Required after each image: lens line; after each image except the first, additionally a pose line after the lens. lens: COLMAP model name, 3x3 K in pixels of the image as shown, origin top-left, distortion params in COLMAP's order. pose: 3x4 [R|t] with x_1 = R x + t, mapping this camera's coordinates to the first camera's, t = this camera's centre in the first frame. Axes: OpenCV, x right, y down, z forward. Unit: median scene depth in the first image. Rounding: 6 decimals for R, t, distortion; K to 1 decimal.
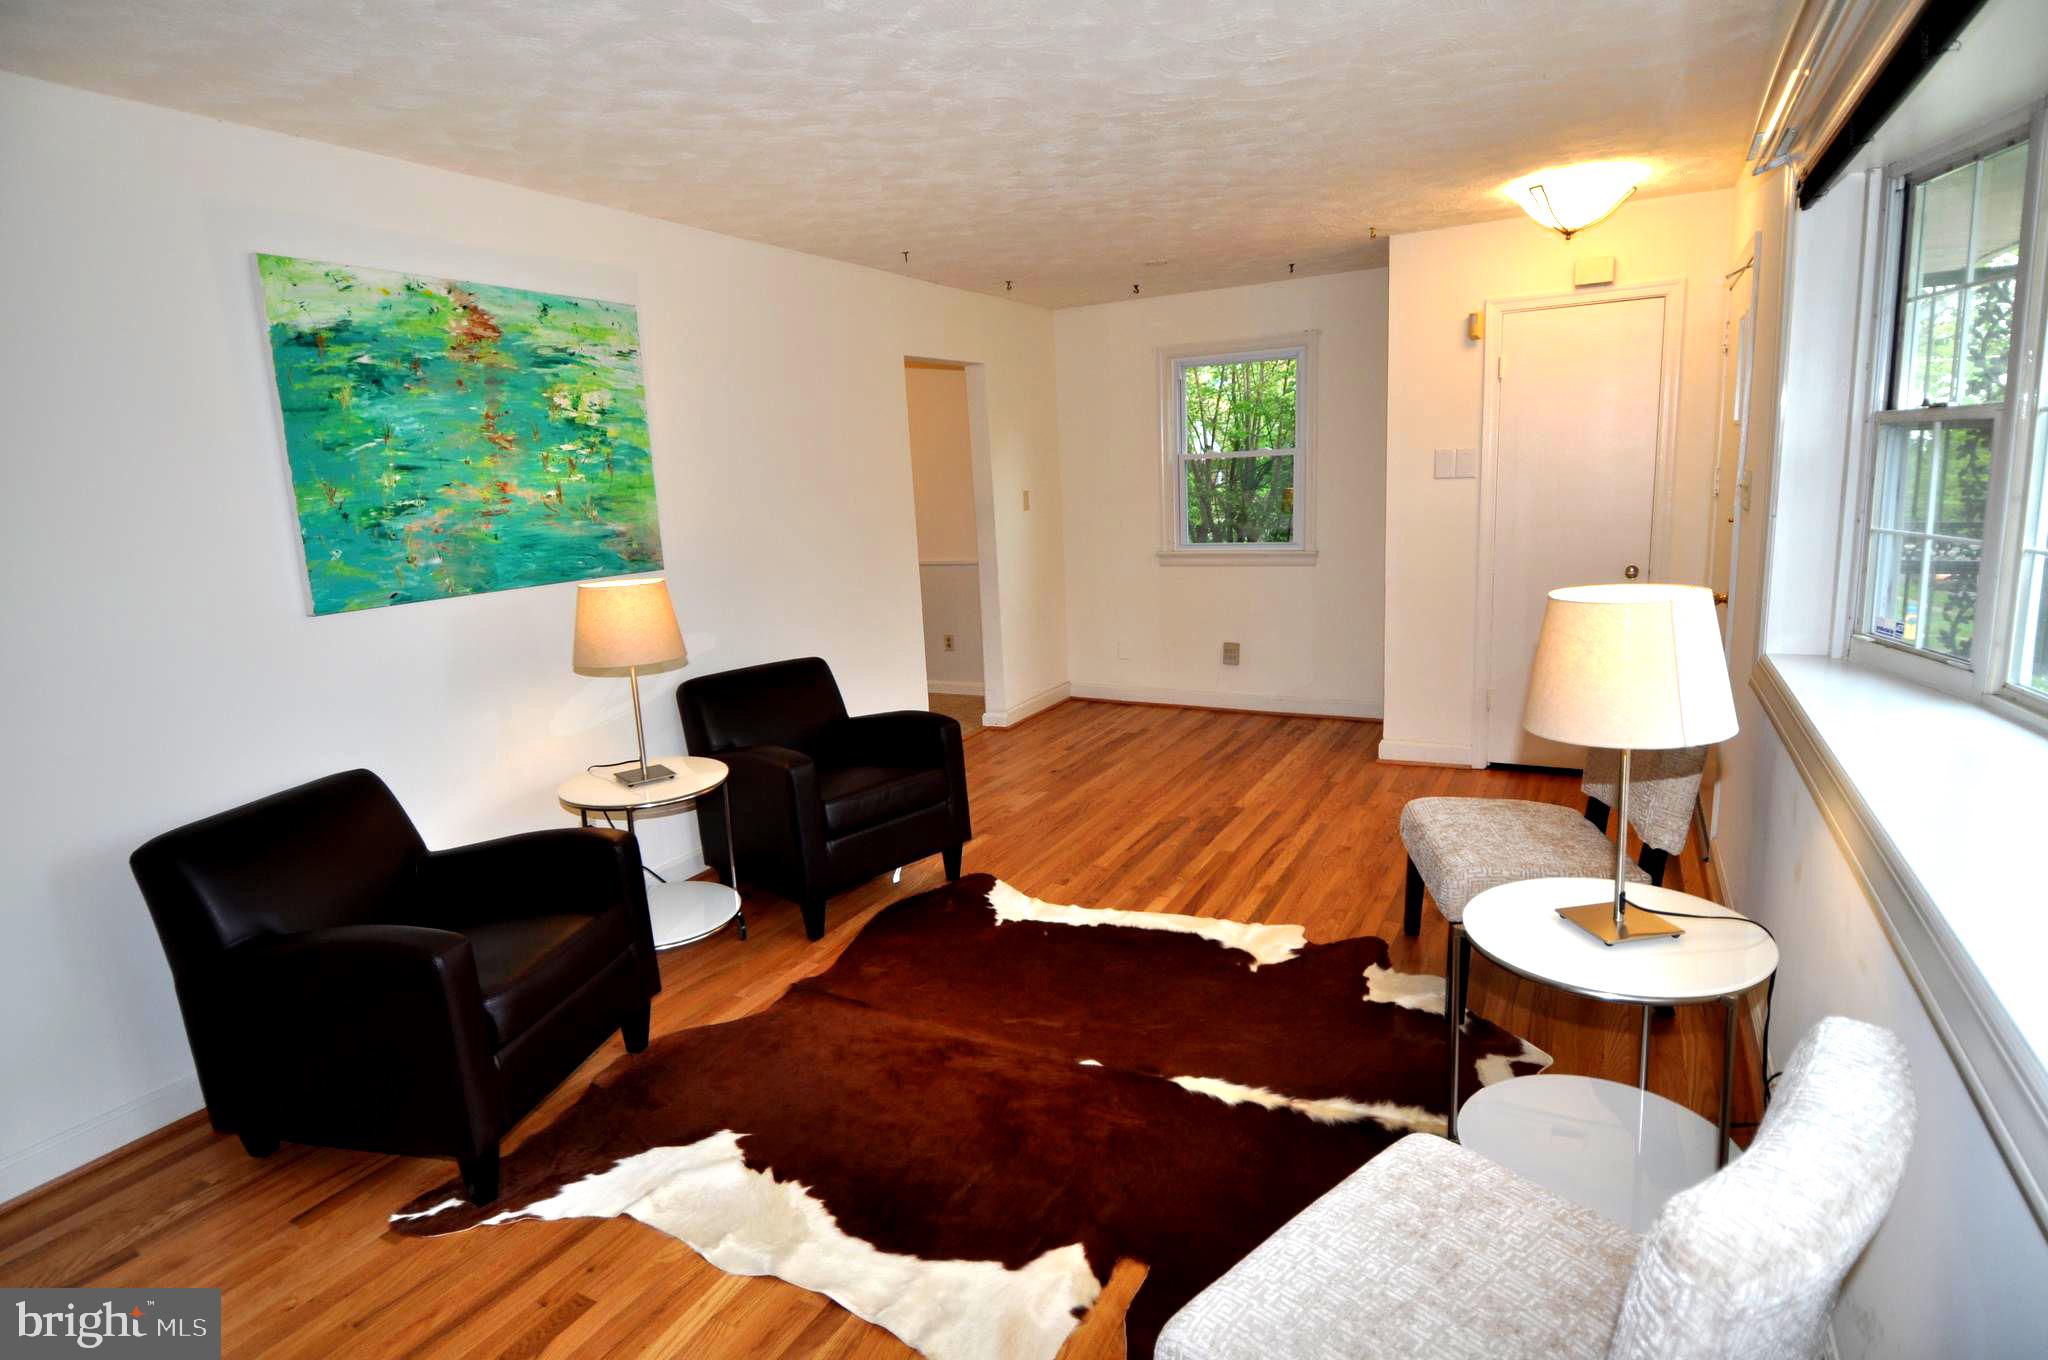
lens RADIAL K [[1071.4, 0, 1018.7], [0, 1071.4, 675.3], [0, 0, 1]] dist [0.020613, -0.029545]
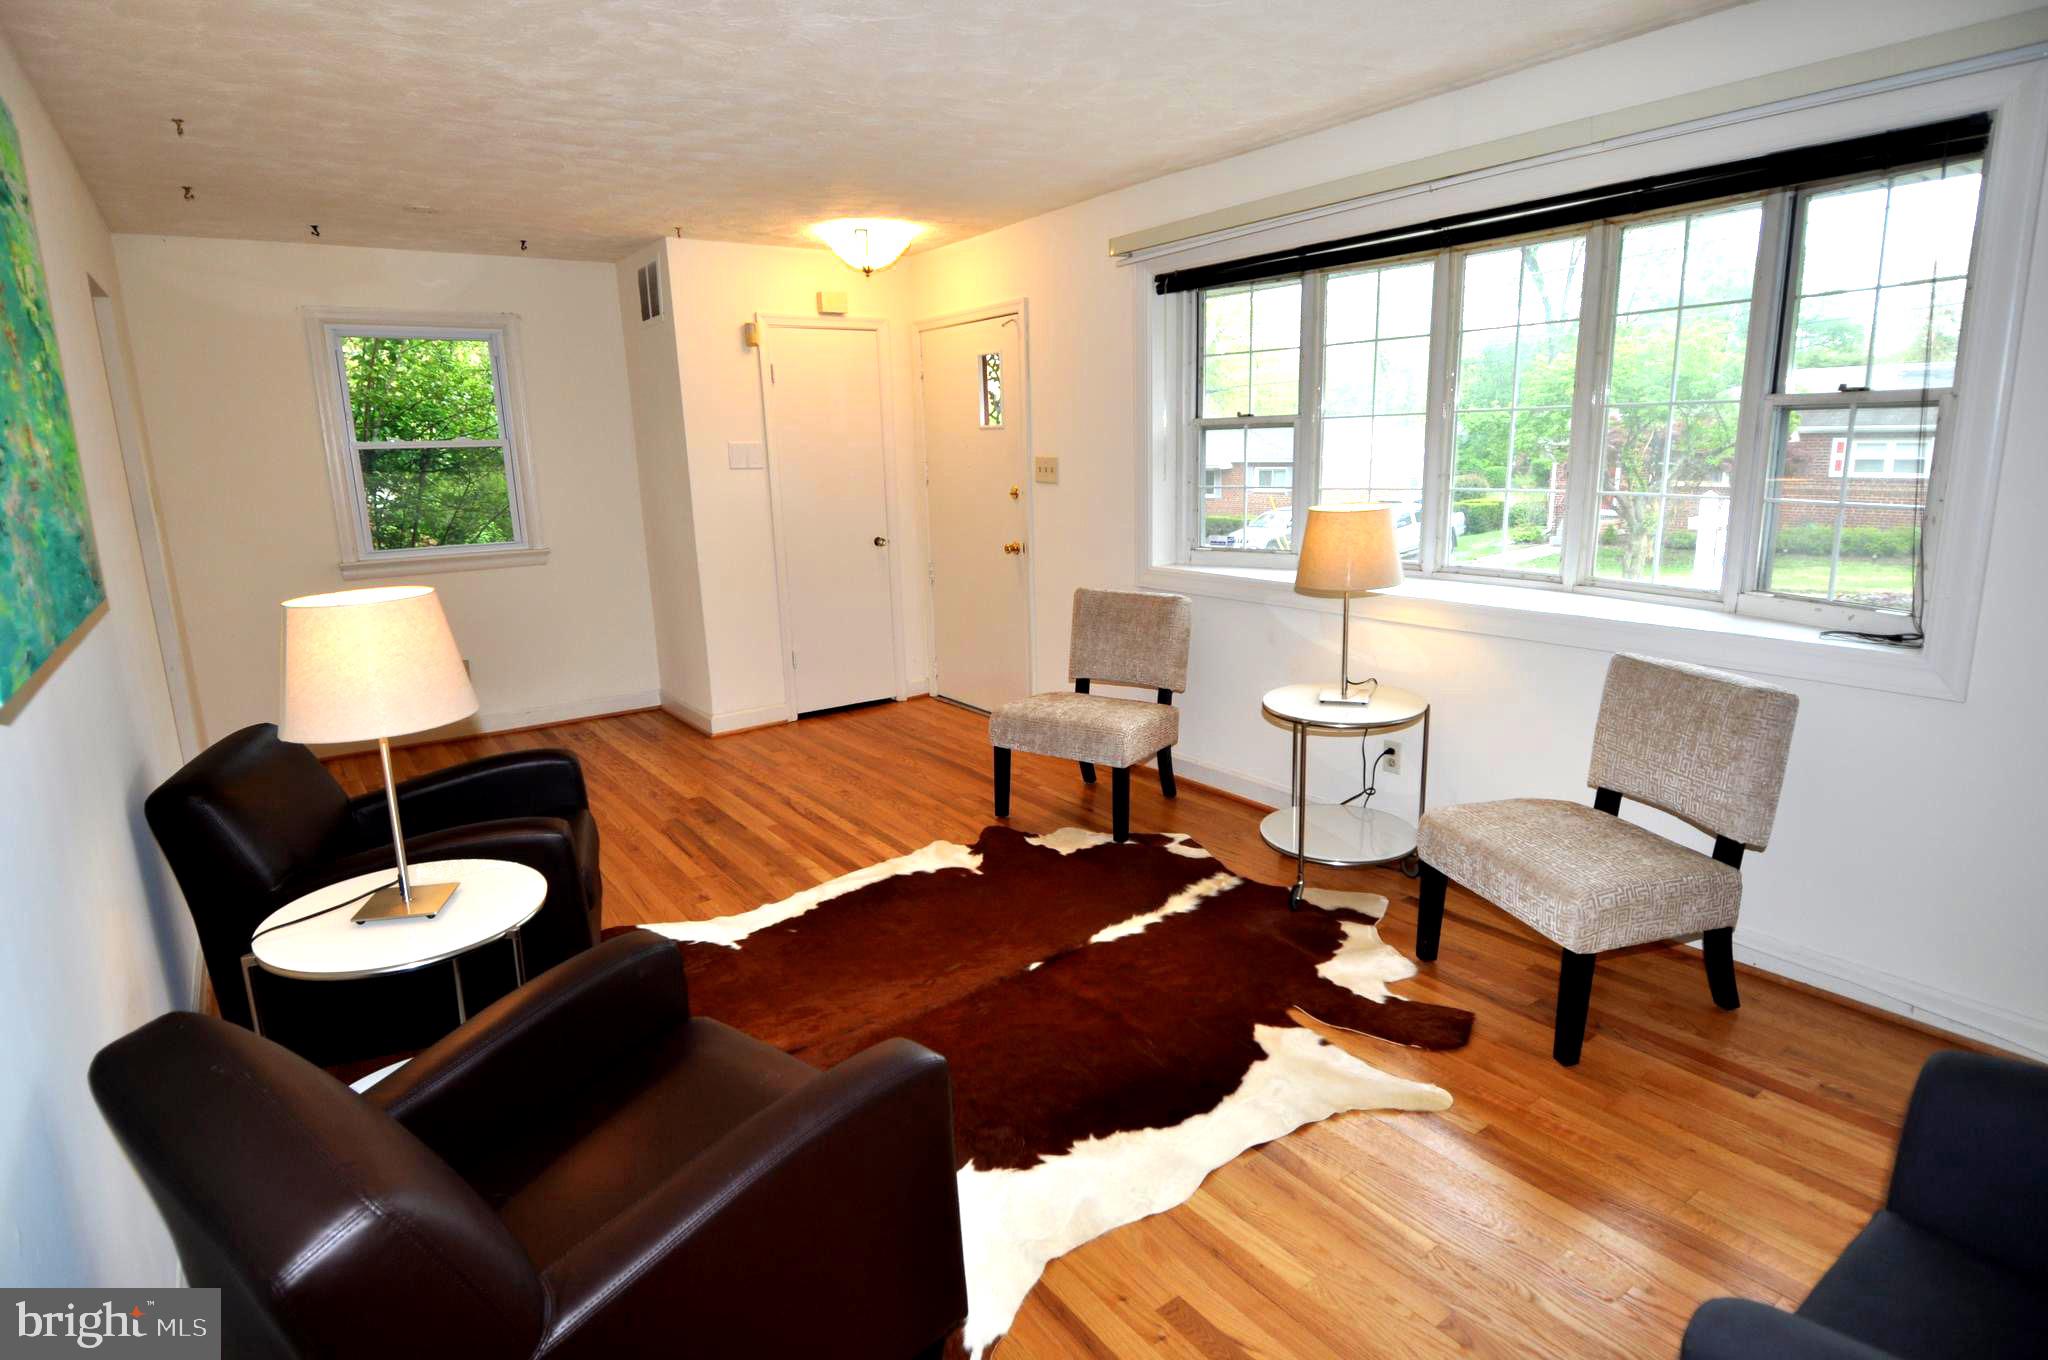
lens RADIAL K [[1071.4, 0, 1018.7], [0, 1071.4, 675.3], [0, 0, 1]] dist [0.020613, -0.029545]
pose [[0.441551, -0.157537, 0.883298, -0.679363], [0.174293, 0.980772, 0.087795, -0.028654], [-0.880145, 0.115187, 0.460519, 0.359221]]
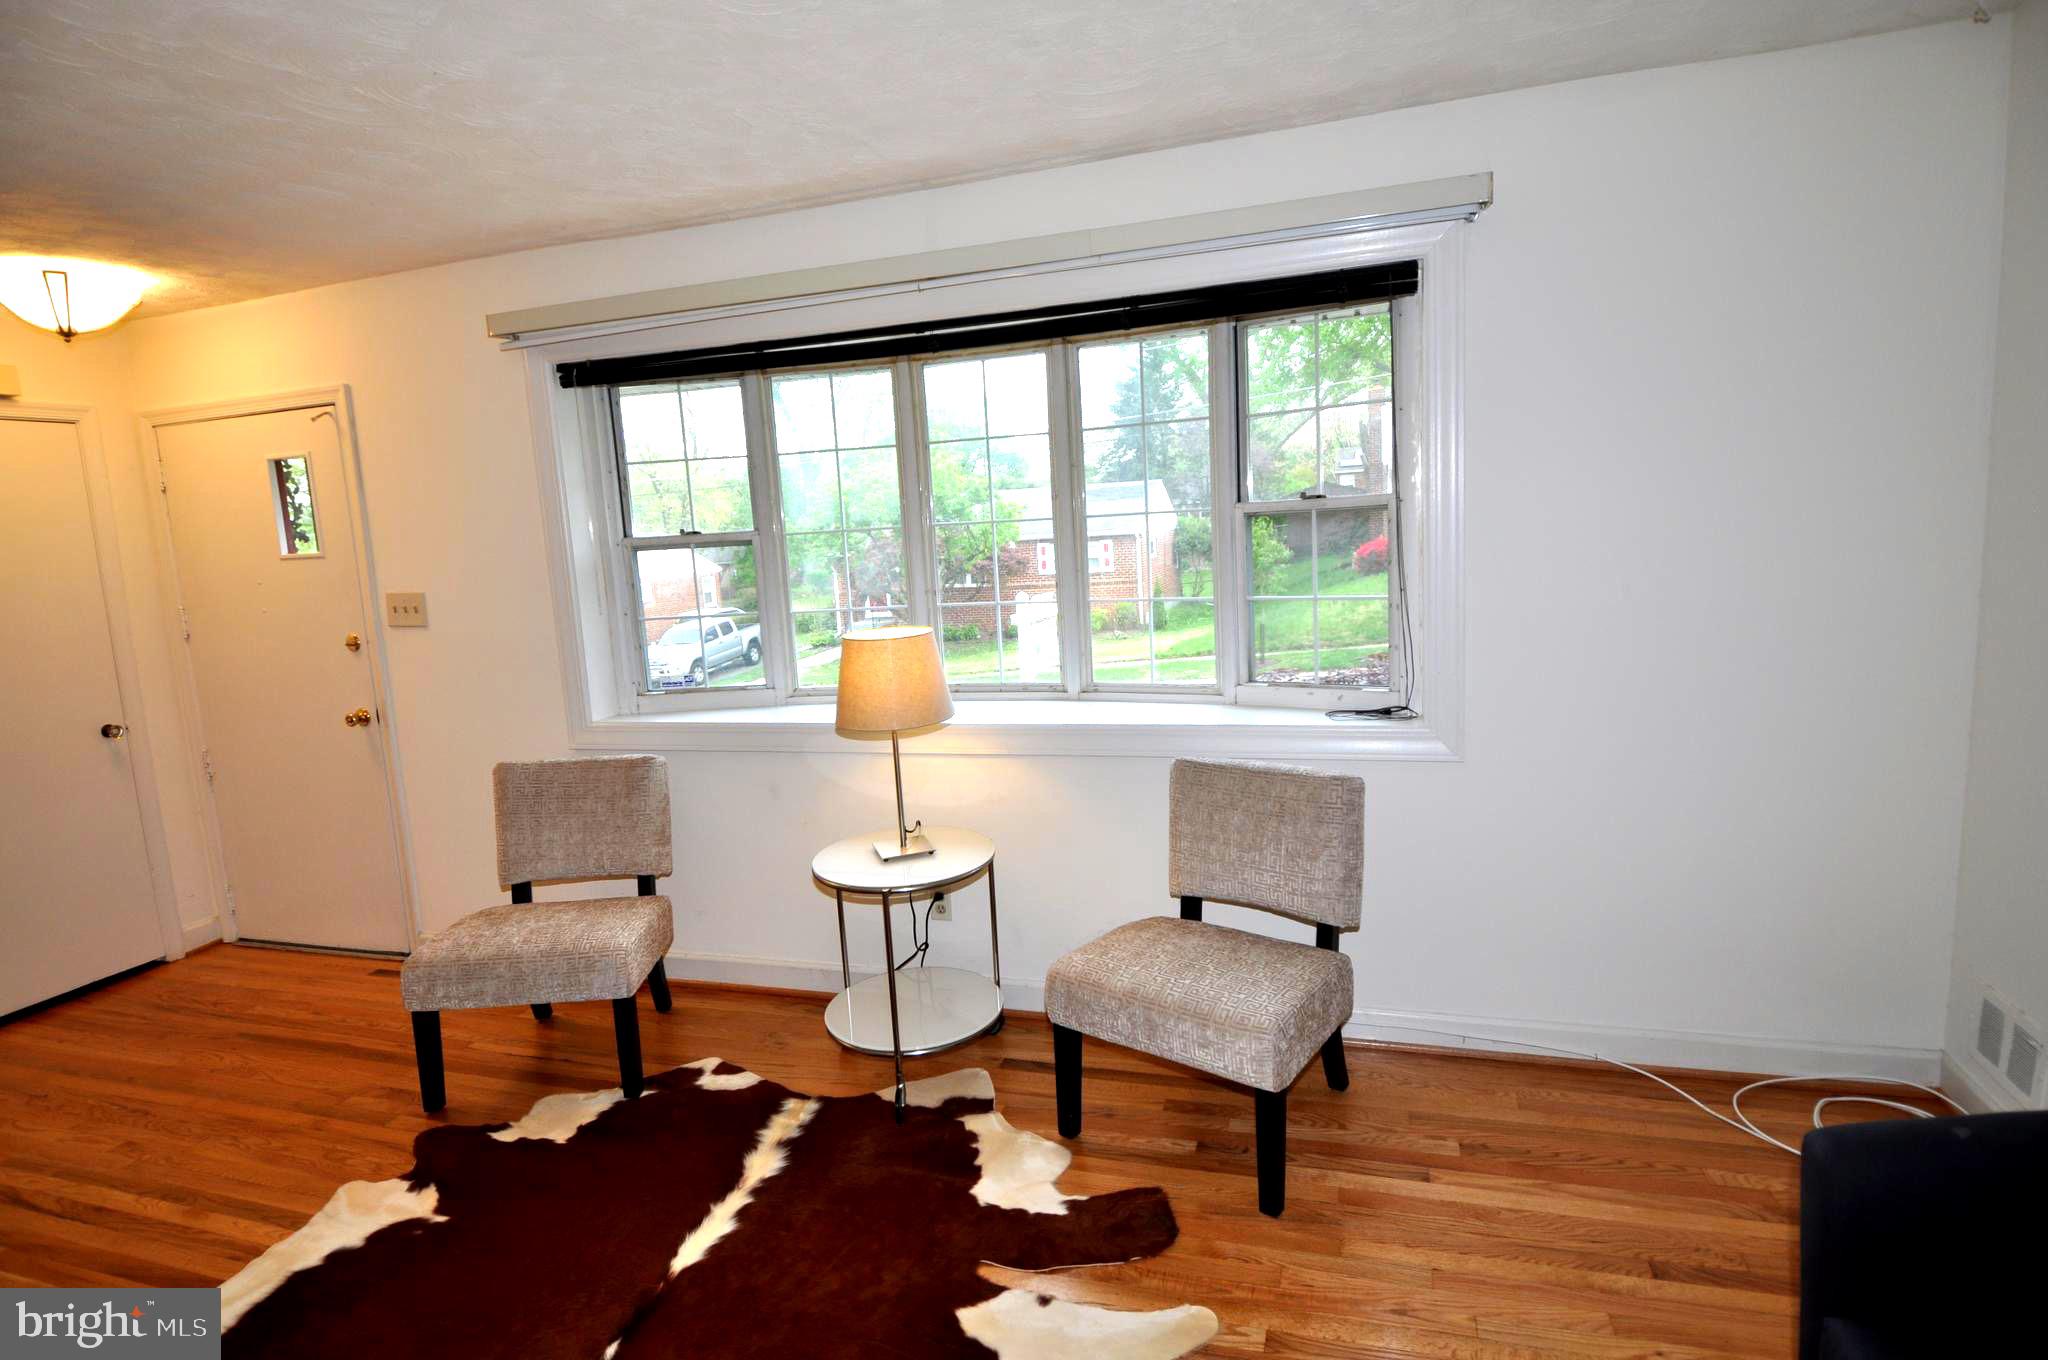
lens RADIAL K [[1071.4, 0, 1018.7], [0, 1071.4, 675.3], [0, 0, 1]] dist [0.020613, -0.029545]
pose [[-0.181402, -0.077061, 0.980385, -0.520000], [0.246554, 0.961521, 0.121198, -0.082709], [-0.952000, 0.263703, -0.155422, 0.558943]]
